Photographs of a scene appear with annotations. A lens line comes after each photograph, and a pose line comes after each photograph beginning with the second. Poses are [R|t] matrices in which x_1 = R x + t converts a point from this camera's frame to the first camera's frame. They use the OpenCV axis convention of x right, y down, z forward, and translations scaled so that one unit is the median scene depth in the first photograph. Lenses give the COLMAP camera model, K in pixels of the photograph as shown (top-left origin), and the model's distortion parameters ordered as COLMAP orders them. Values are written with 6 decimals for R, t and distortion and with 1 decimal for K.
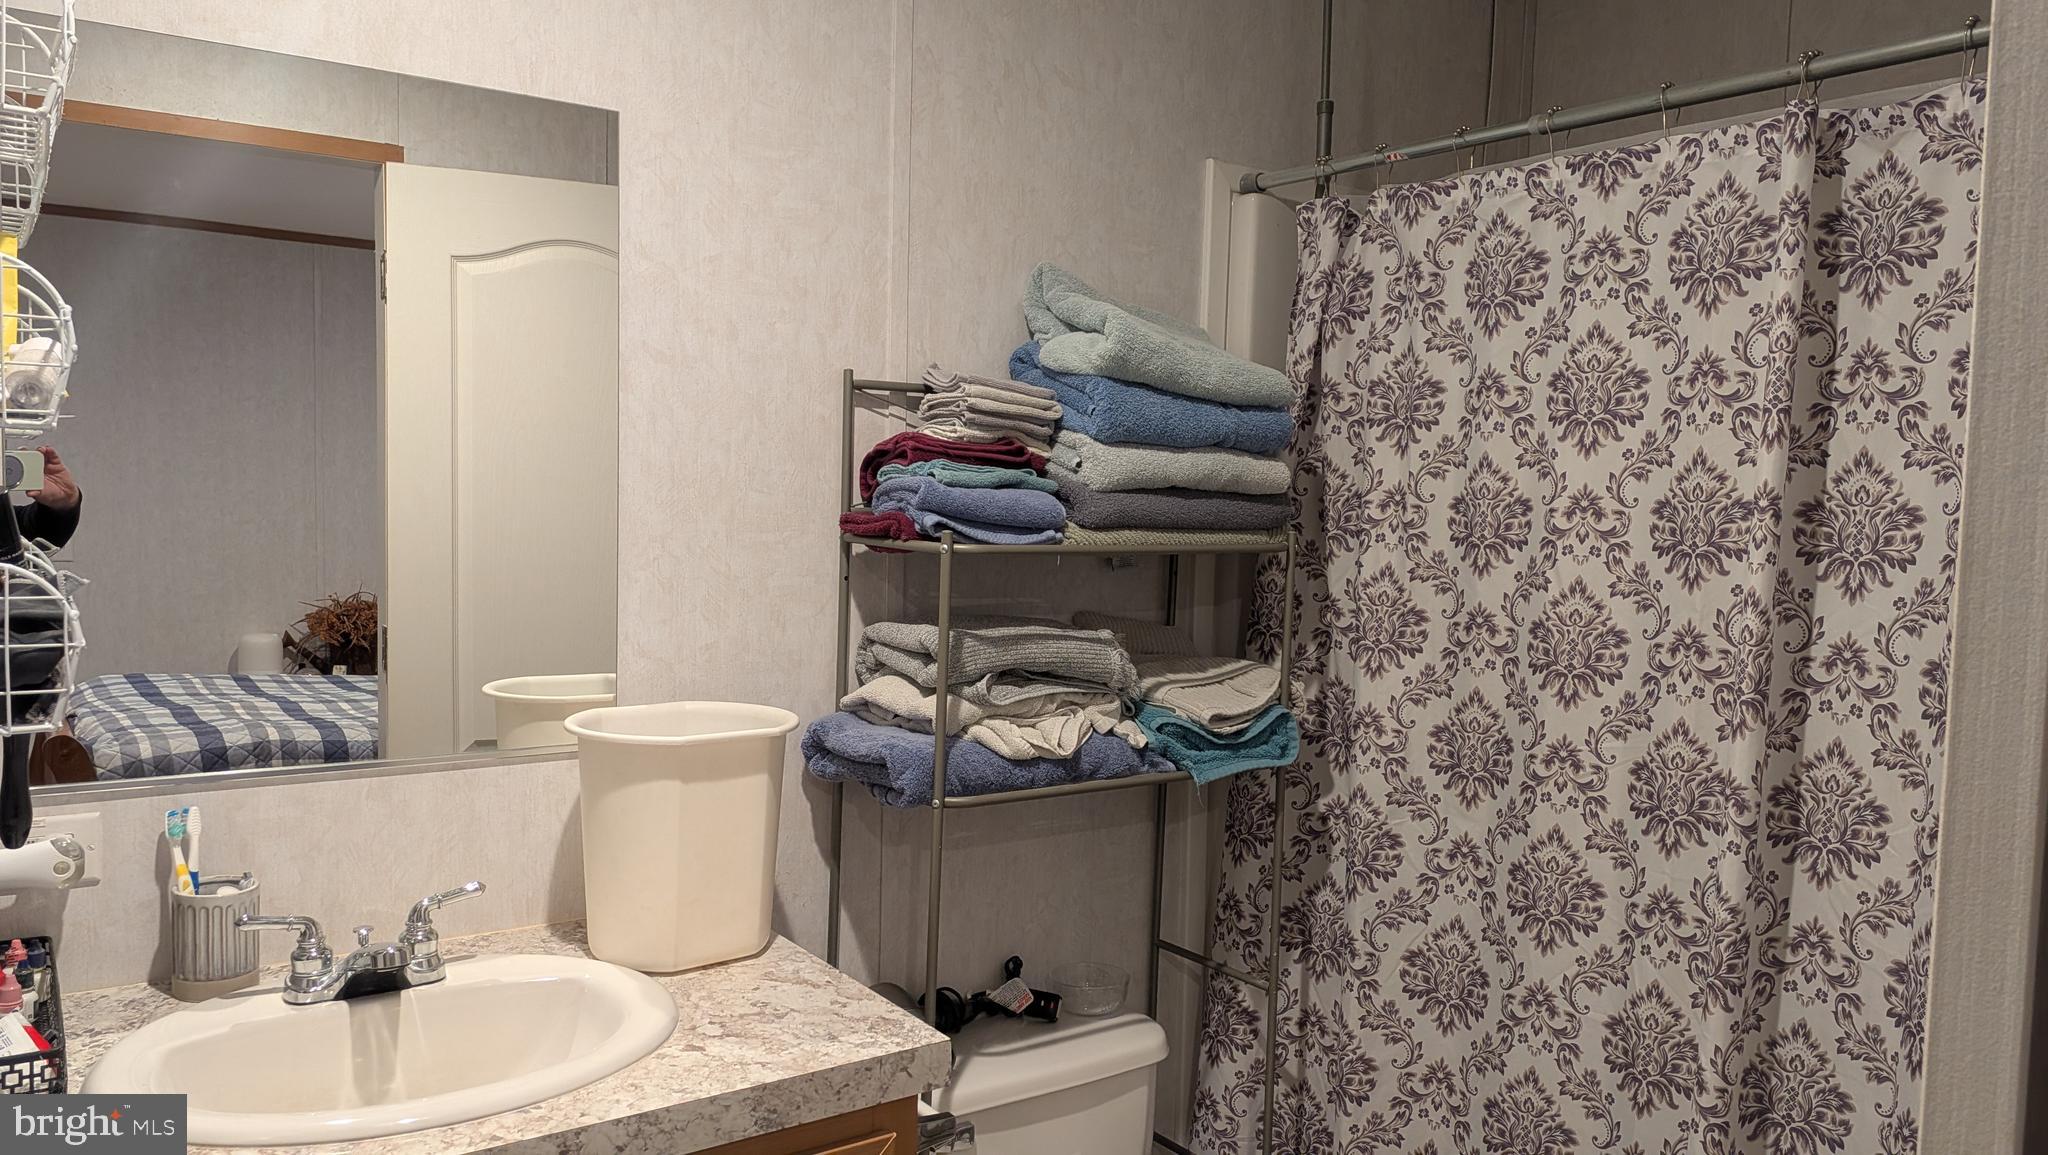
lens RADIAL K [[1499.3, 0, 1024.0], [0, 1499.3, 577.5], [0, 0, 1]] dist [0.024482, -0.003437]
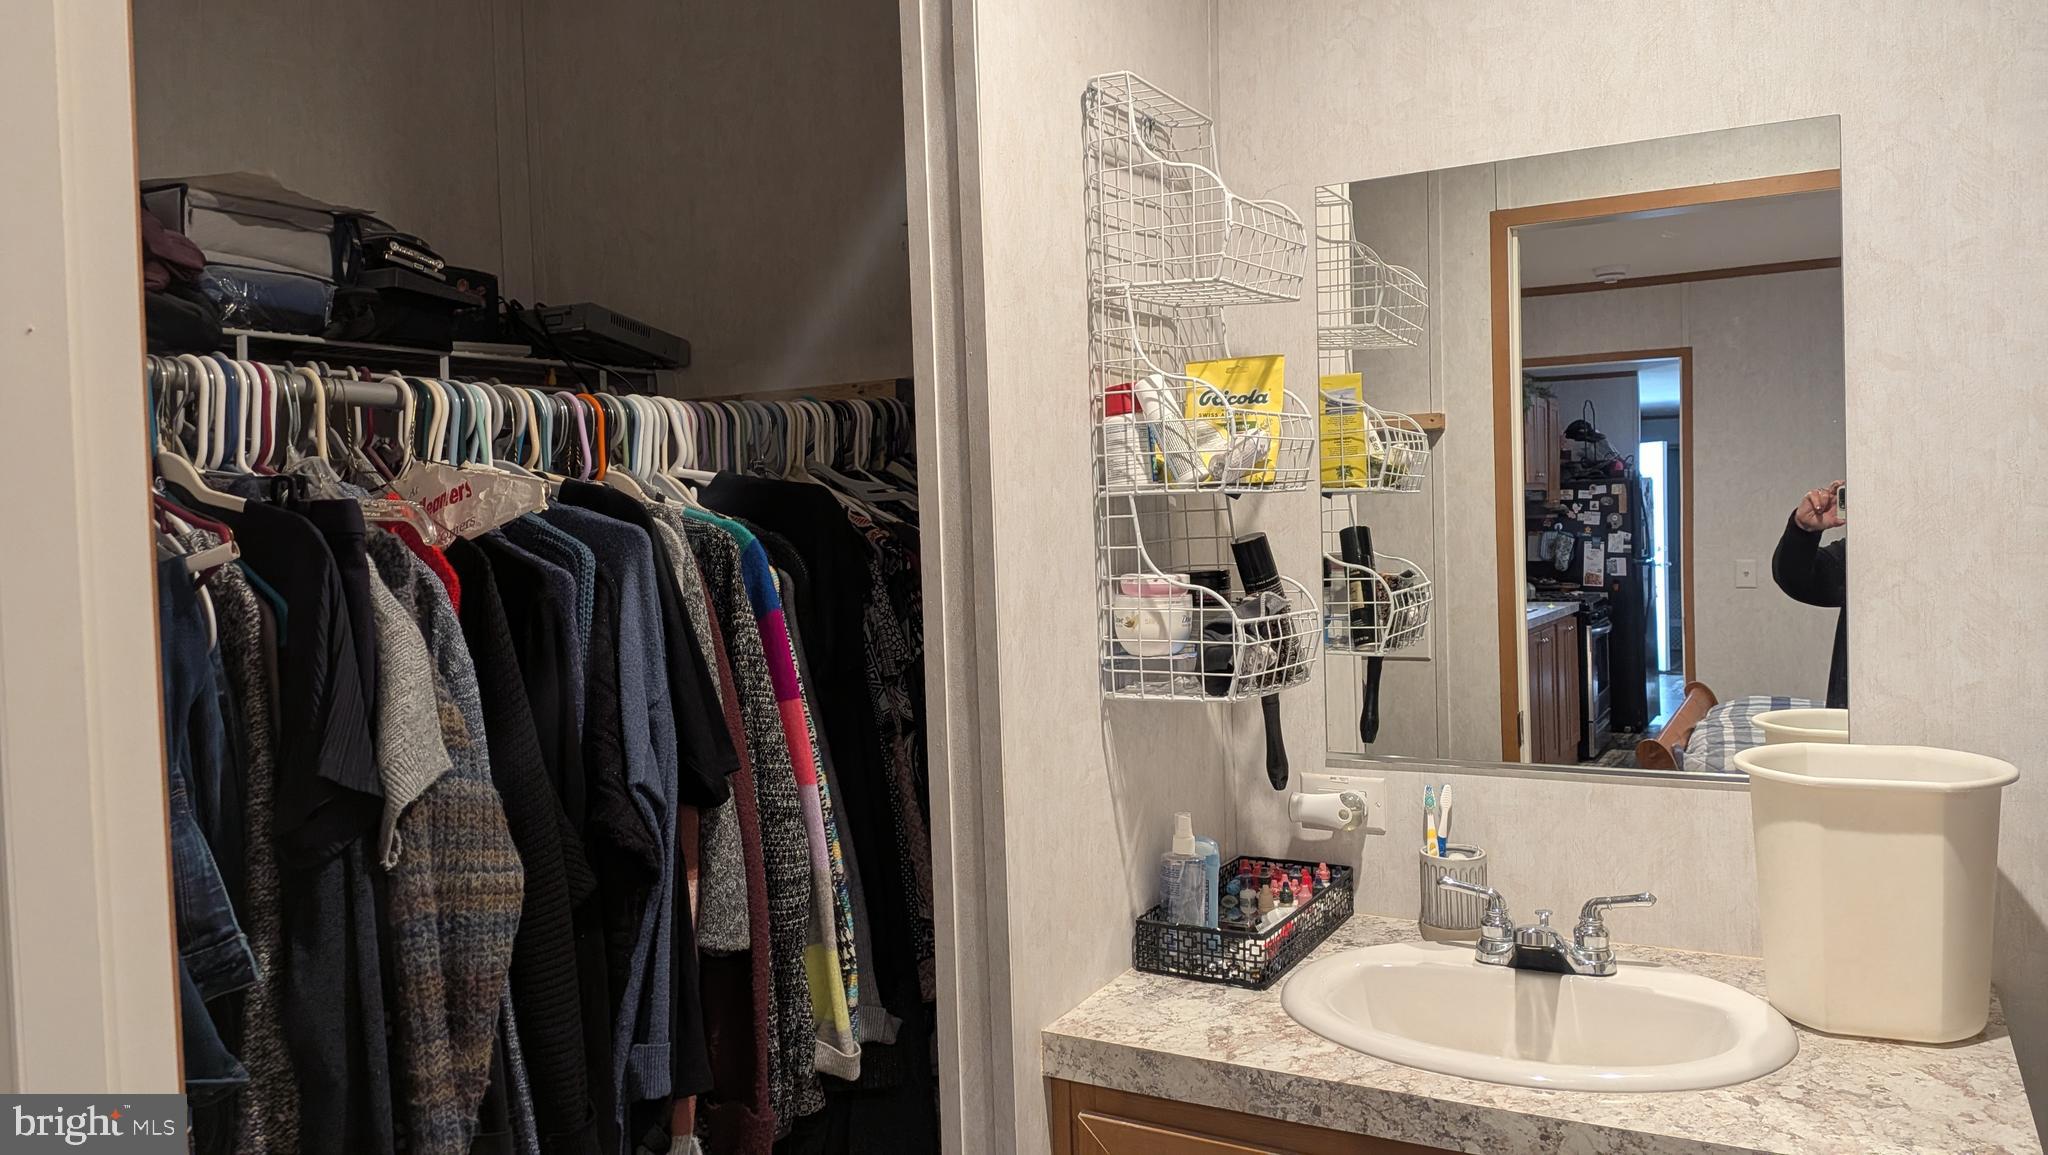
lens RADIAL K [[1499.3, 0, 1024.0], [0, 1499.3, 577.5], [0, 0, 1]] dist [0.024482, -0.003437]
pose [[0.443250, -0.000727, -0.896398, 0.395191], [-0.015275, 0.999848, -0.008364, -0.001790], [0.896268, 0.017399, 0.443171, 0.147296]]
